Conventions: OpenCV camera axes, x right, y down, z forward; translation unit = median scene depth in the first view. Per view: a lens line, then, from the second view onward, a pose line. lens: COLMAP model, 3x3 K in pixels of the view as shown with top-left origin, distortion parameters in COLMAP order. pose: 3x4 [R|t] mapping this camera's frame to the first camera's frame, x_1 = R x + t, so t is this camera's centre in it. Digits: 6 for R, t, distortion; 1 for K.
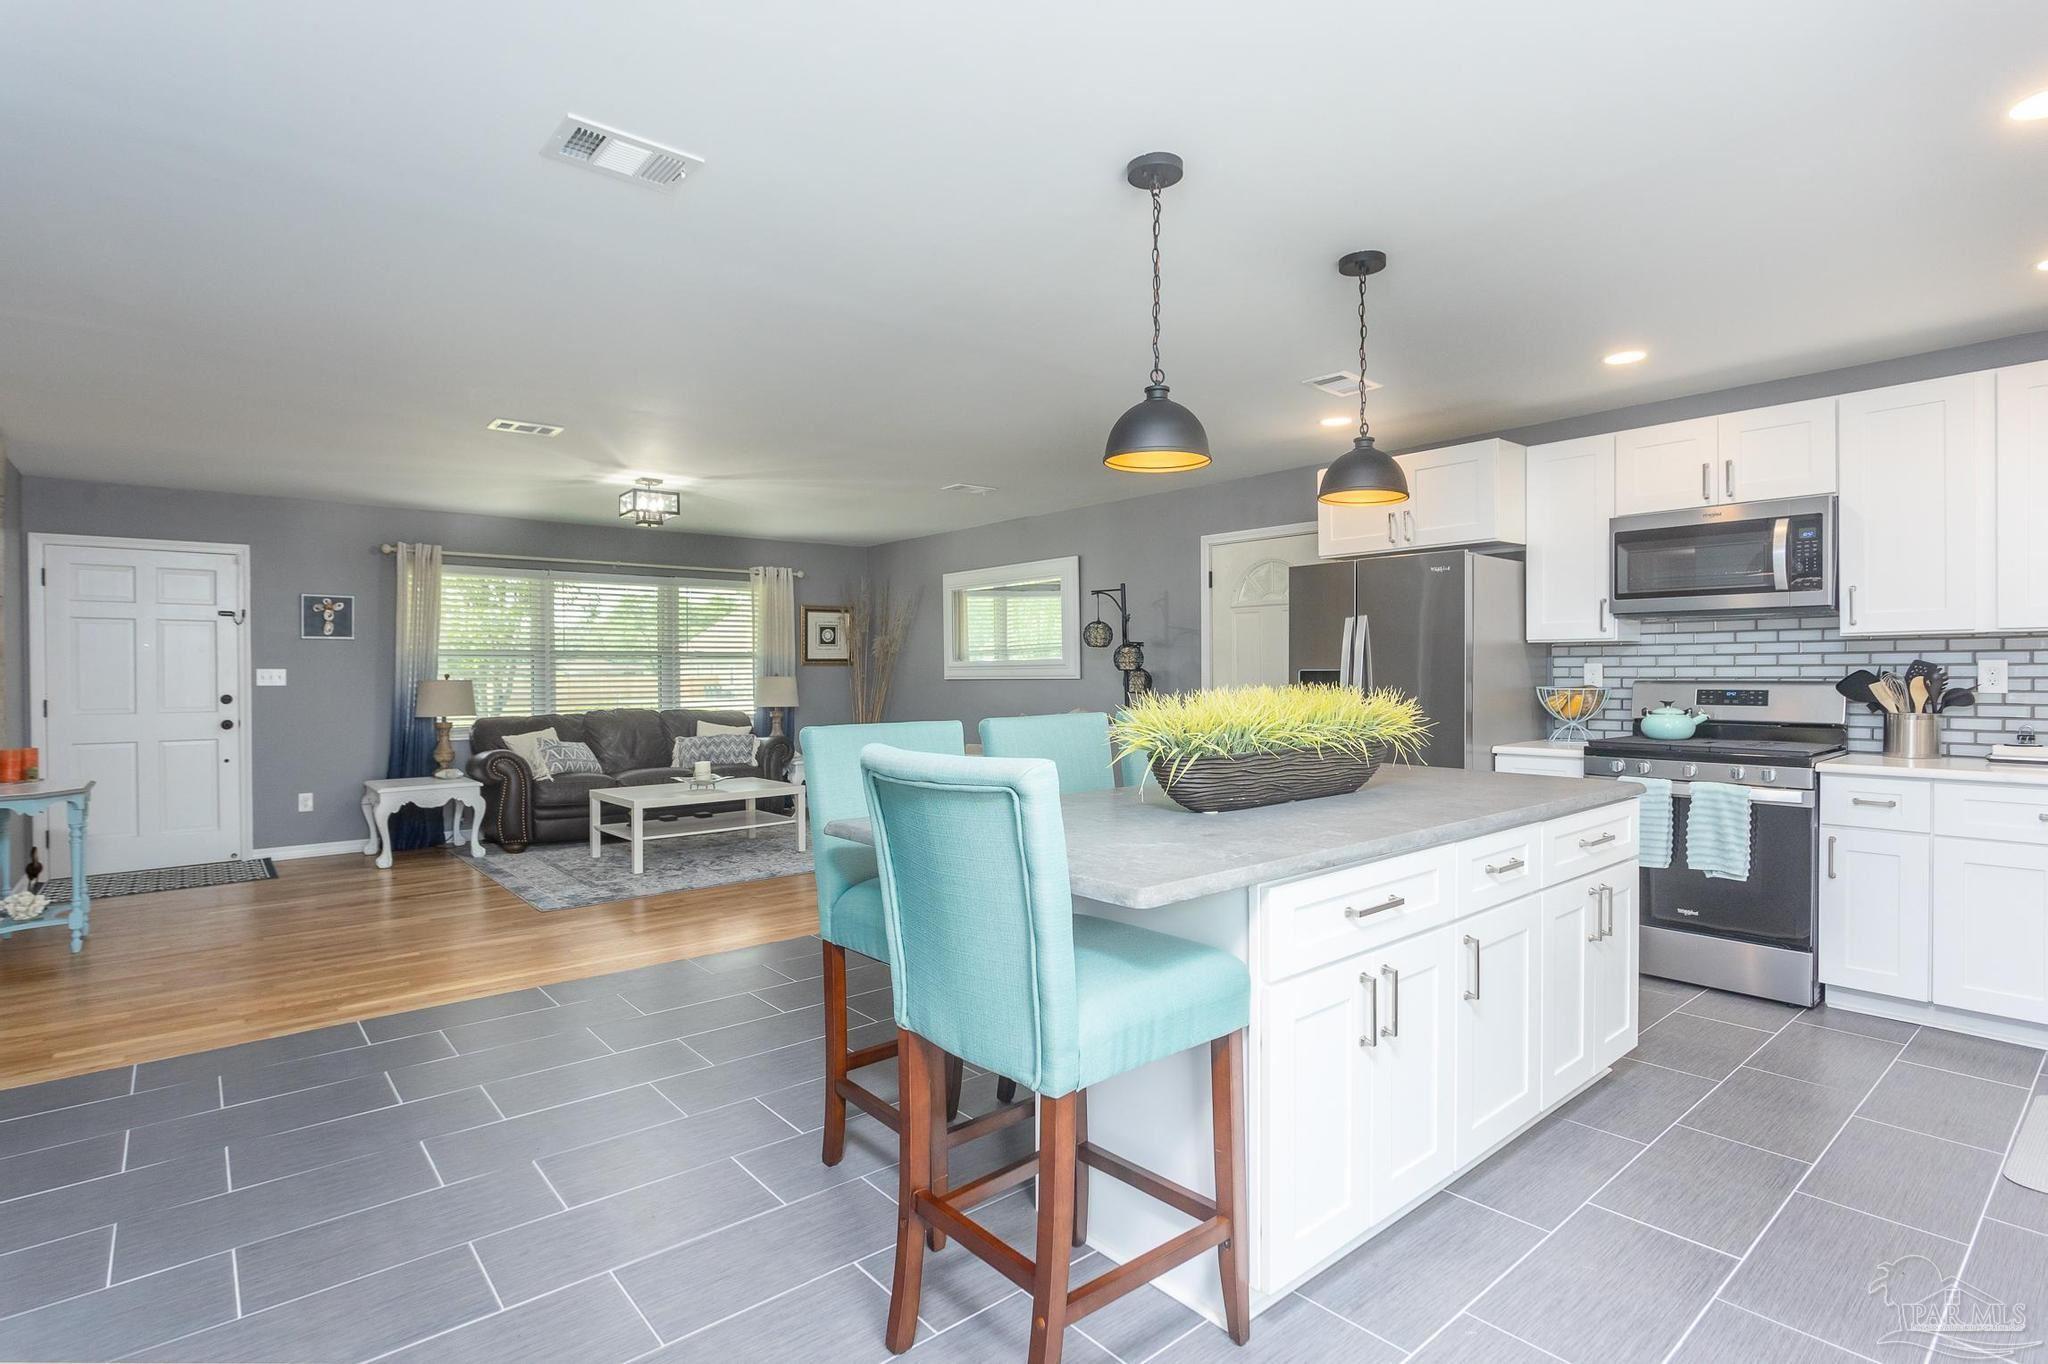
lens RADIAL K [[1024.9, 0, 955.2], [0, 1024.9, 701.4], [0, 0, 1]] dist [-0.004163, 0.004047]
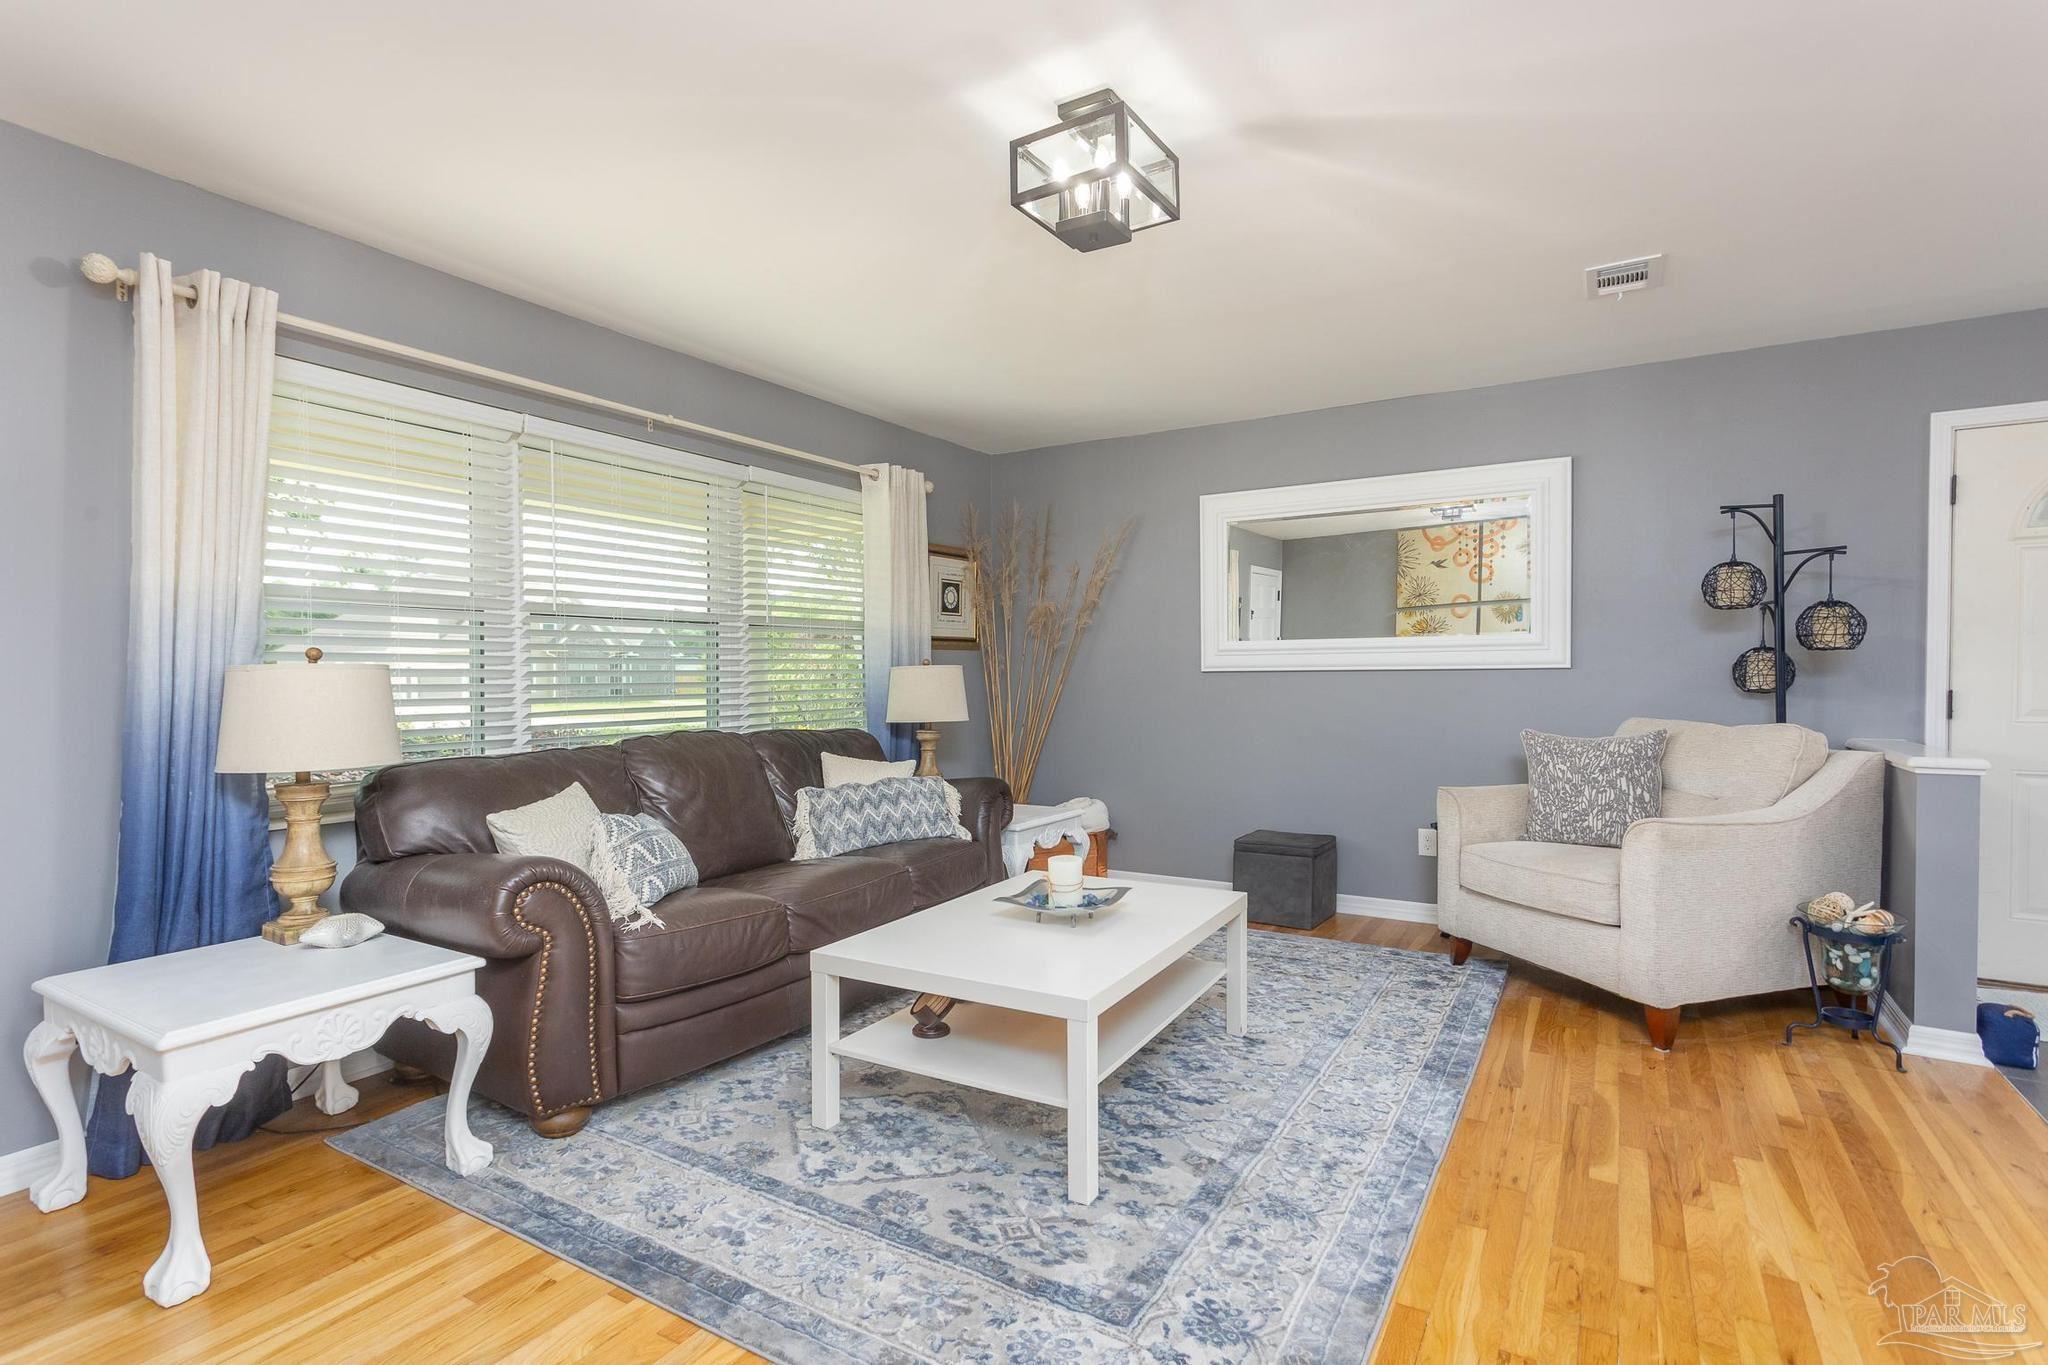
lens RADIAL K [[1008.0, 0, 982.4], [0, 1008.0, 704.0], [0, 0, 1]] dist [0.004143, 0.000297]
pose [[0.936581, -0.008683, 0.350344, -0.402327], [0.009110, 0.999958, 0.000429, -0.004880], [-0.350333, 0.002790, 0.936621, 0.589979]]
